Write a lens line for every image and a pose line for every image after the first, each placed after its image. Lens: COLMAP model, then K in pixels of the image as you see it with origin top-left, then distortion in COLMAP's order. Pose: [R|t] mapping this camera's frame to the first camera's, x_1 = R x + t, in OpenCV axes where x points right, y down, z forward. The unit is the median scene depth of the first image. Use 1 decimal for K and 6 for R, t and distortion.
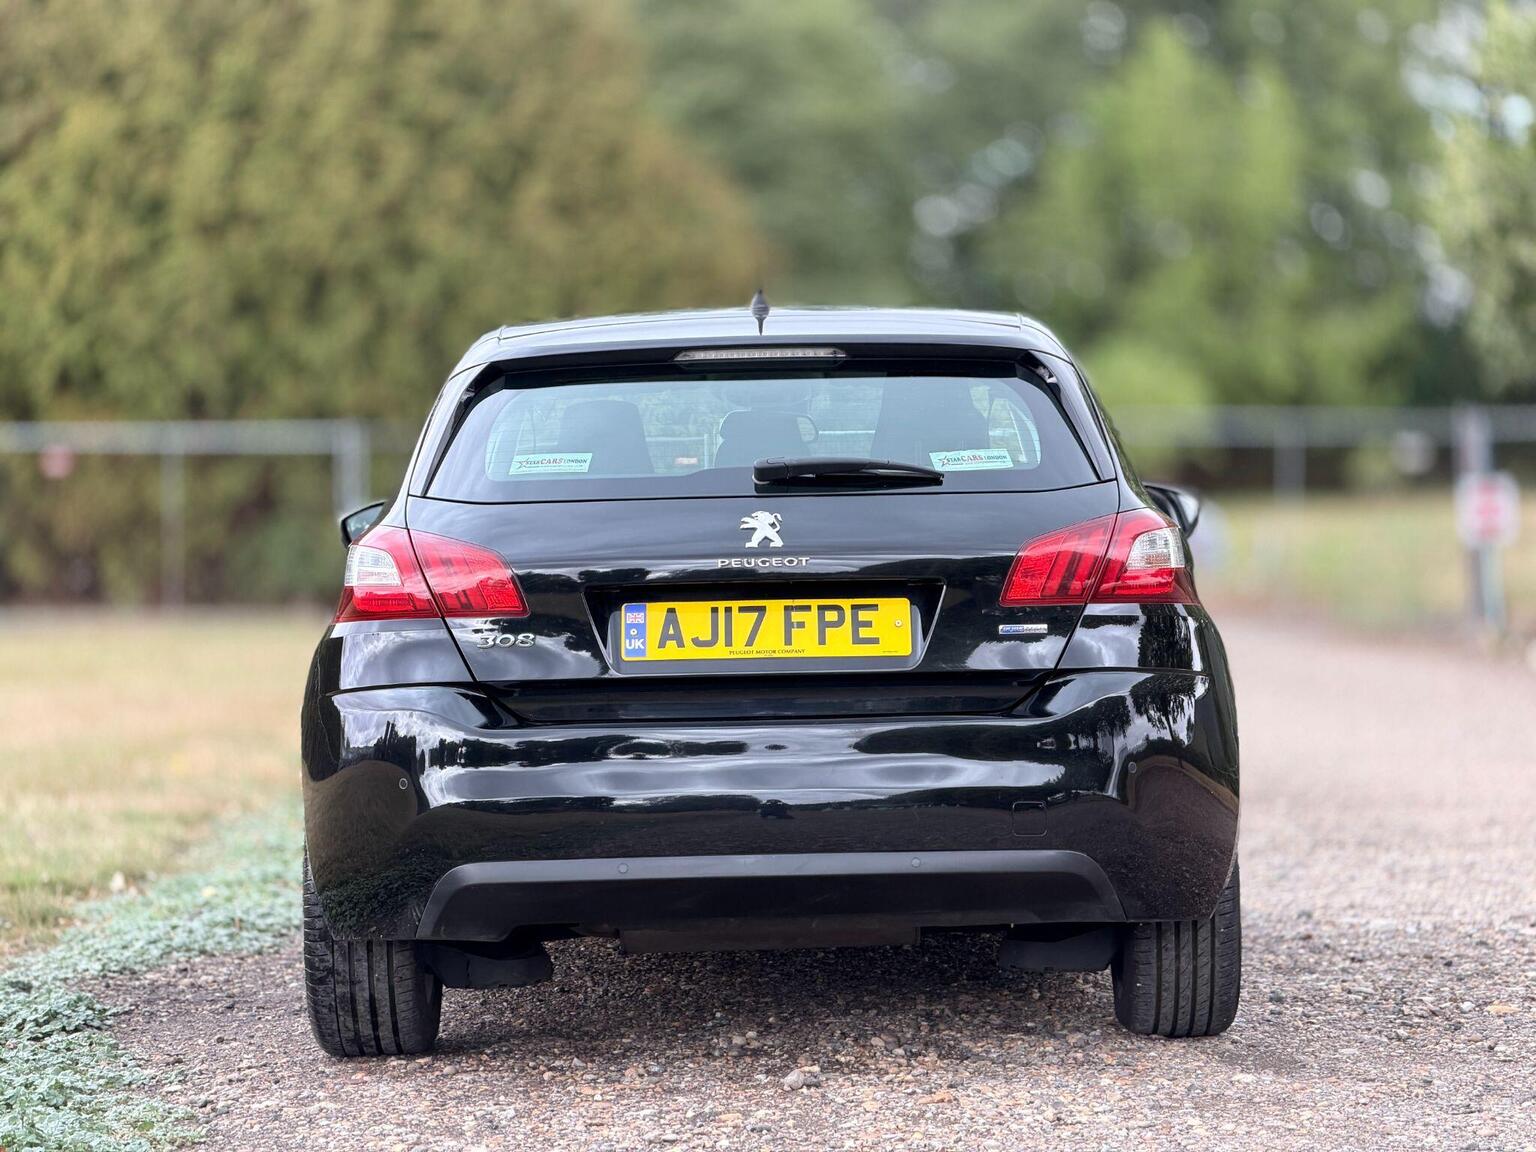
lens RADIAL K [[4744.9, 0, 767.5], [0, 4744.9, 575.4], [0, 0, 1]] dist [-0.088373, 0.000000]
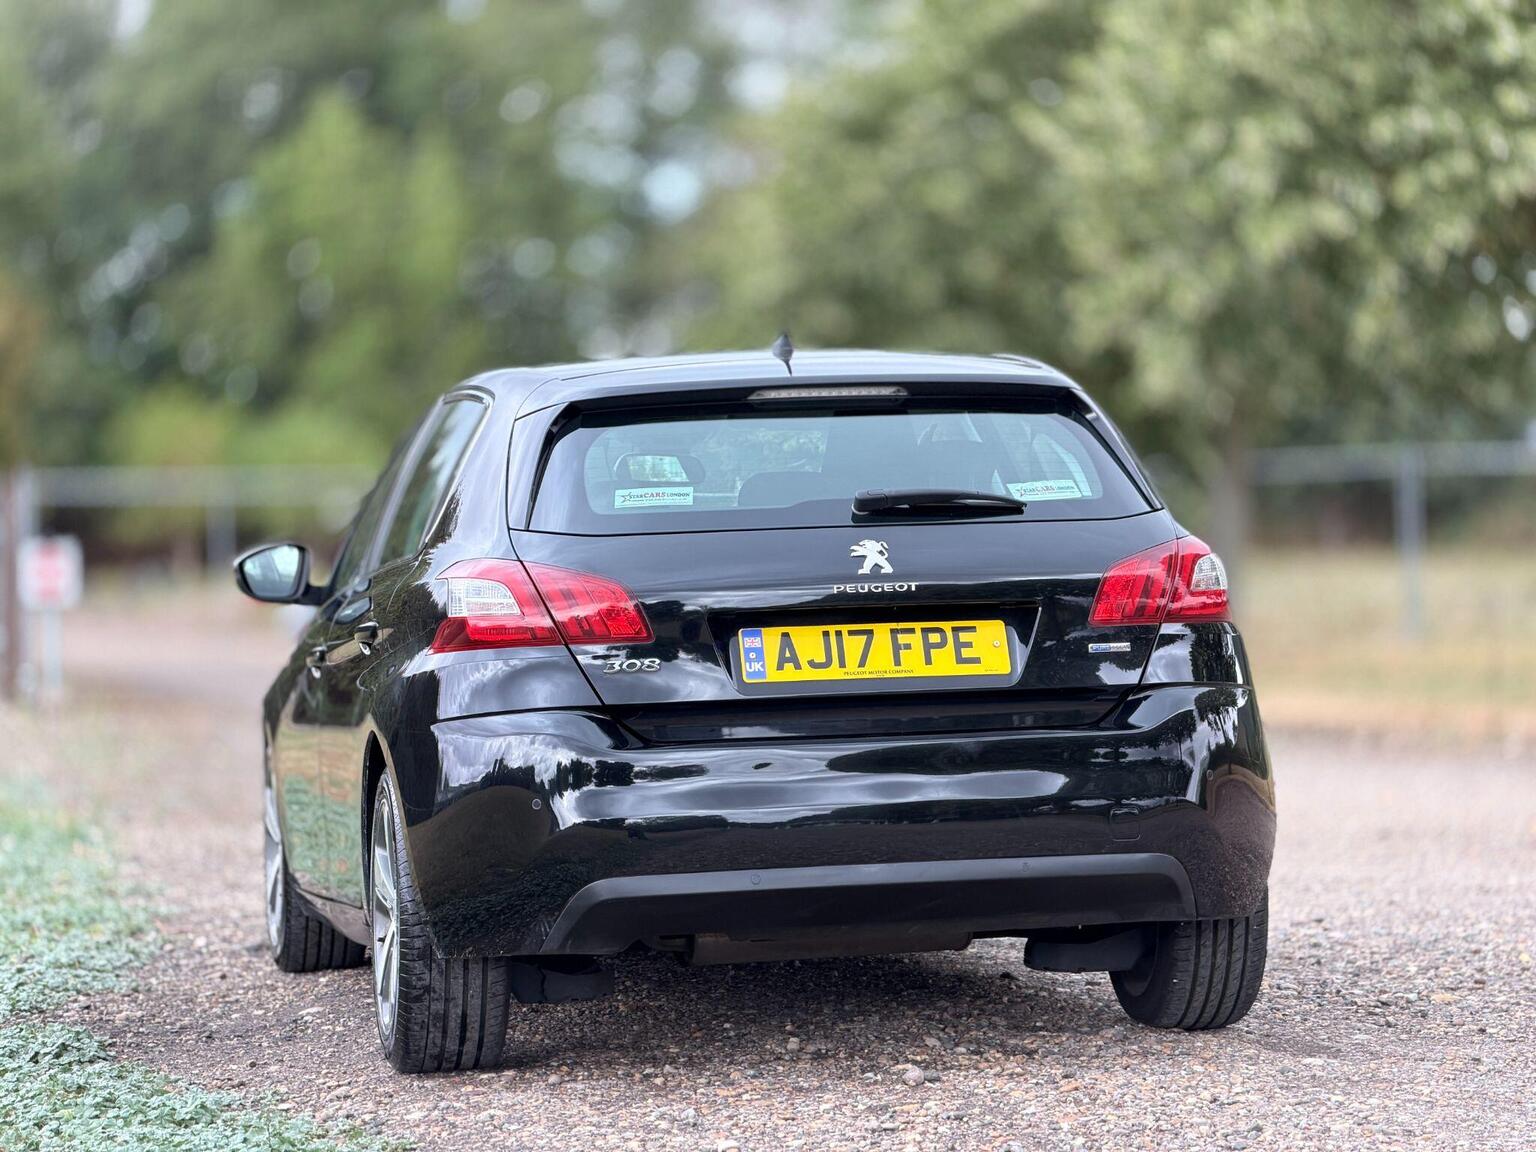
lens RADIAL K [[4744.9, 0, 767.1], [0, 4744.9, 575.8], [0, 0, 1]] dist [-0.088373, 0.000000]
pose [[0.982213, -0.011895, 0.187392, -0.218414], [0.014576, 0.999810, -0.012934, 0.007768], [-0.187203, 0.015435, 0.982200, -0.035277]]
